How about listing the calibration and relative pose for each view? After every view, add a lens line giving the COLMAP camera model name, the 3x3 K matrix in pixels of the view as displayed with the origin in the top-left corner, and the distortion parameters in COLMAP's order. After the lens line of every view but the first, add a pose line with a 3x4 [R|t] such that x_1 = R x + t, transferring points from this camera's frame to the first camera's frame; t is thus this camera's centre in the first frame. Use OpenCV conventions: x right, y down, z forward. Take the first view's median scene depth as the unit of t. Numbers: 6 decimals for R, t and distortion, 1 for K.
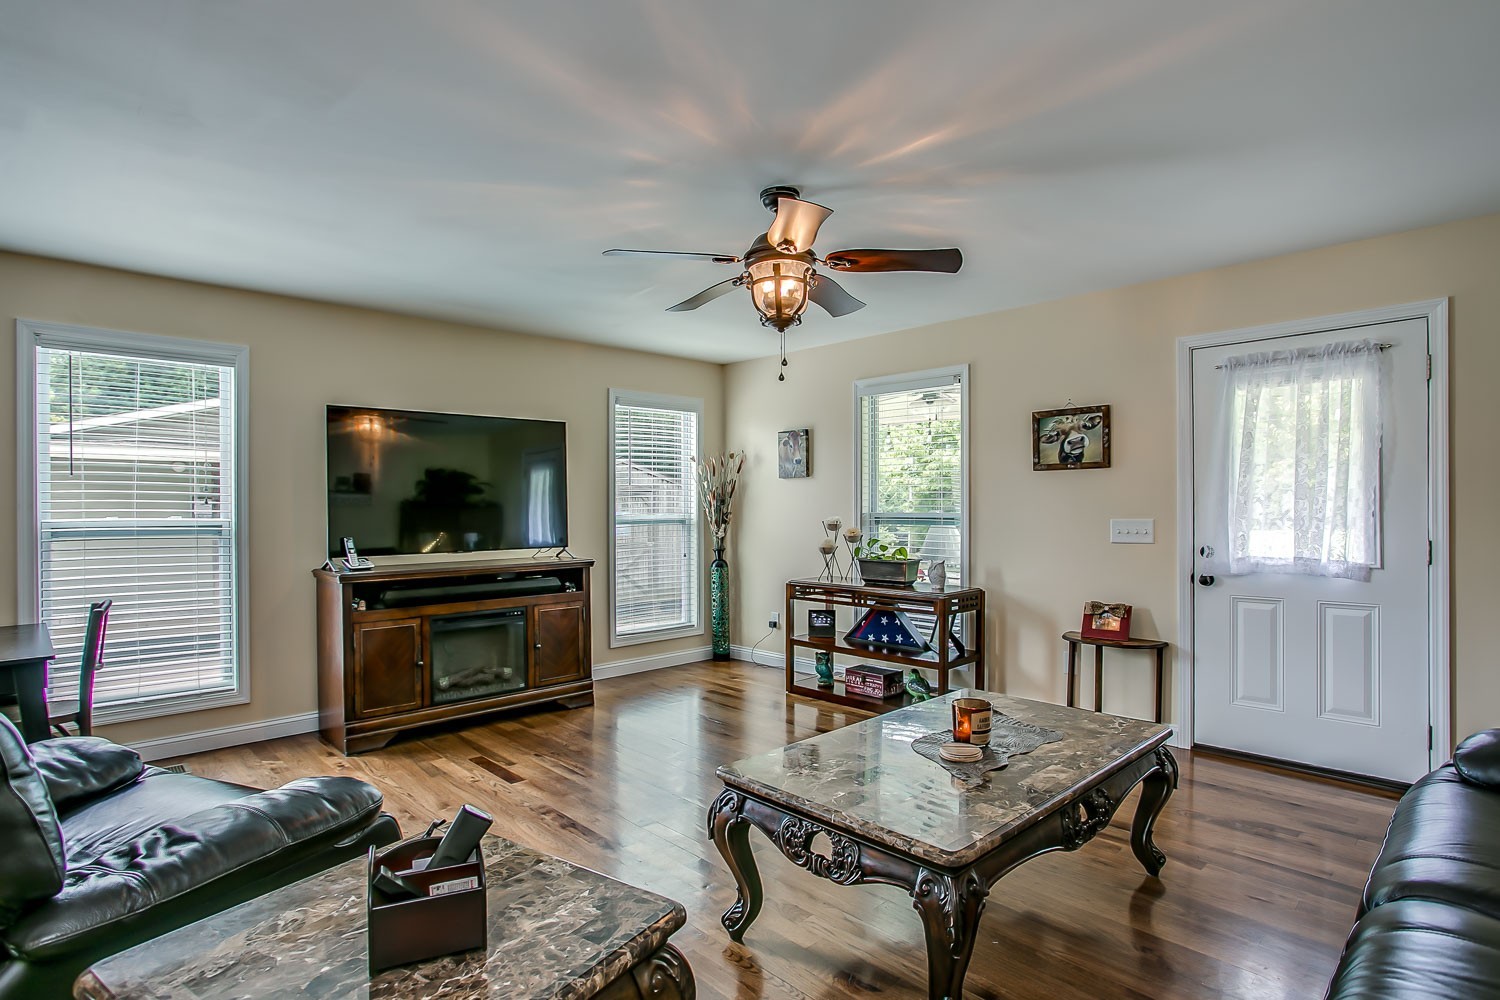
lens RADIAL K [[781.4, 0, 768.5], [0, 781.4, 500.3], [0, 0, 1]] dist [-0.000433, 0.000063]
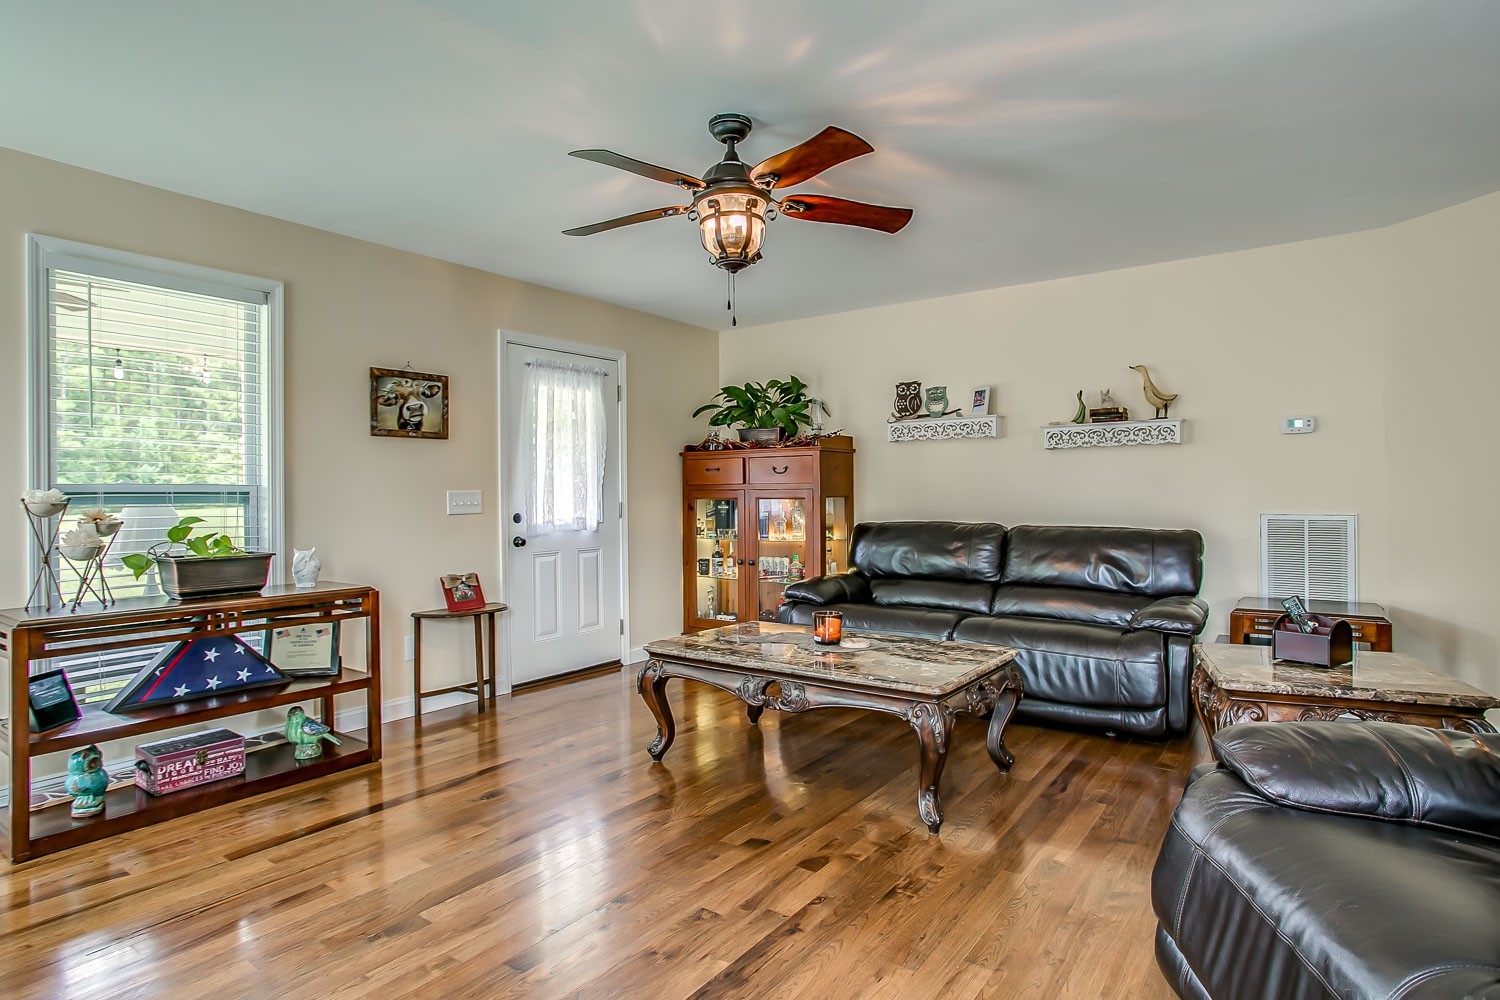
lens RADIAL K [[781.4, 0, 768.5], [0, 781.4, 500.3], [0, 0, 1]] dist [-0.000433, 0.000063]
pose [[-0.143659, -0.003826, 0.989620, -0.586725], [0.000779, 0.999992, 0.003980, 0.030987], [-0.989627, 0.001343, -0.143655, 0.712040]]
